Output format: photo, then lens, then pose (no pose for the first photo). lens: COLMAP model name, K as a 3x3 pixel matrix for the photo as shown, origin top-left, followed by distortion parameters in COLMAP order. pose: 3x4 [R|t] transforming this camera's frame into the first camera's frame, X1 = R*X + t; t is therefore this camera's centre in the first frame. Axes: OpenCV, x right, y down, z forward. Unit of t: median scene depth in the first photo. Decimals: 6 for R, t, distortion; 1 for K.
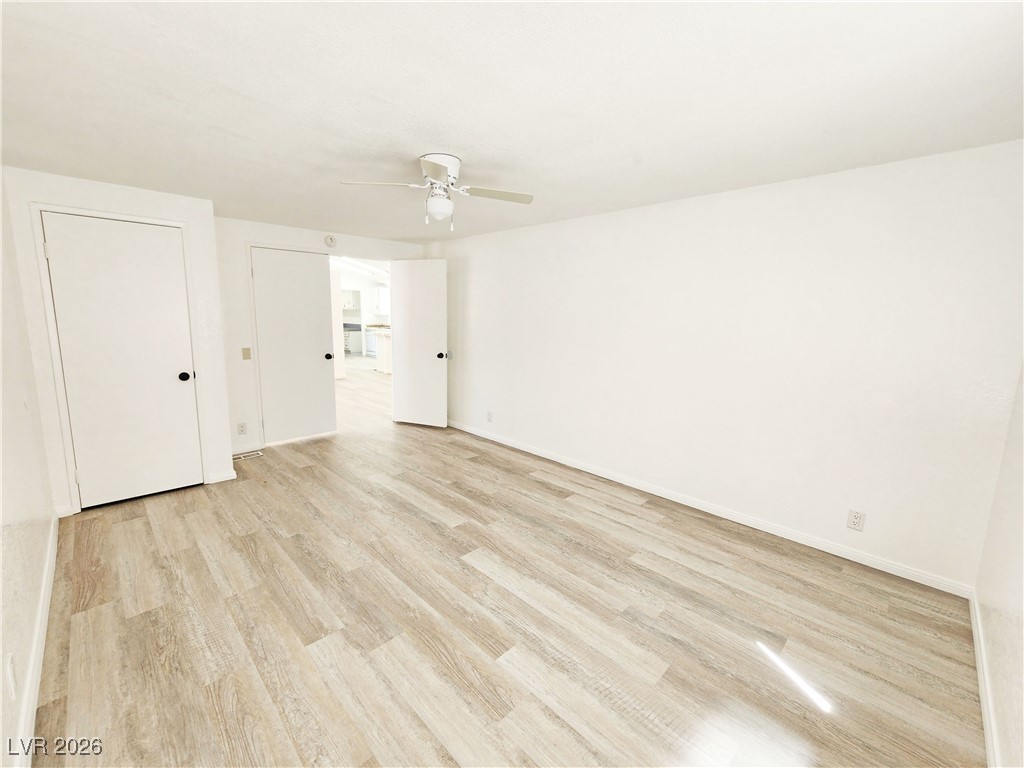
lens RADIAL K [[421.9, 0, 512.1], [0, 421.9, 381.5], [0, 0, 1]] dist [0.000161, -0.000834]
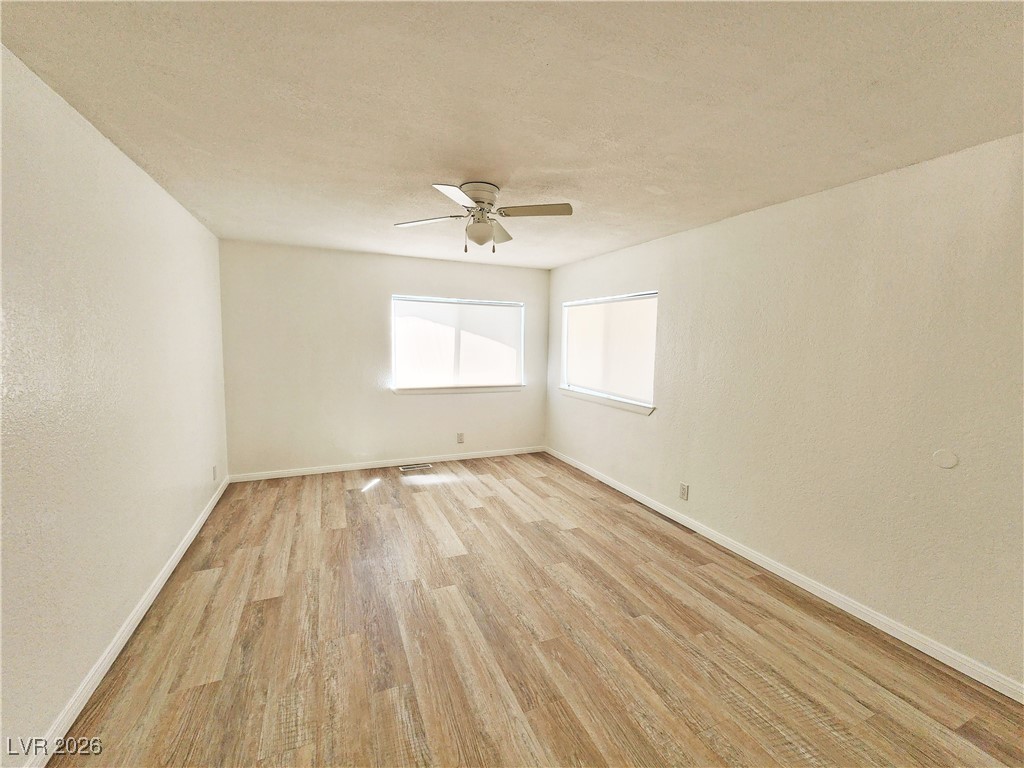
lens RADIAL K [[421.9, 0, 513.4], [0, 421.9, 383.2], [0, 0, 1]] dist [0.000161, -0.000834]
pose [[-0.931857, -0.071357, 0.355740, -0.616527], [0.024706, 0.965715, 0.258427, -0.310051], [-0.361984, 0.249606, -0.898145, 1.903866]]
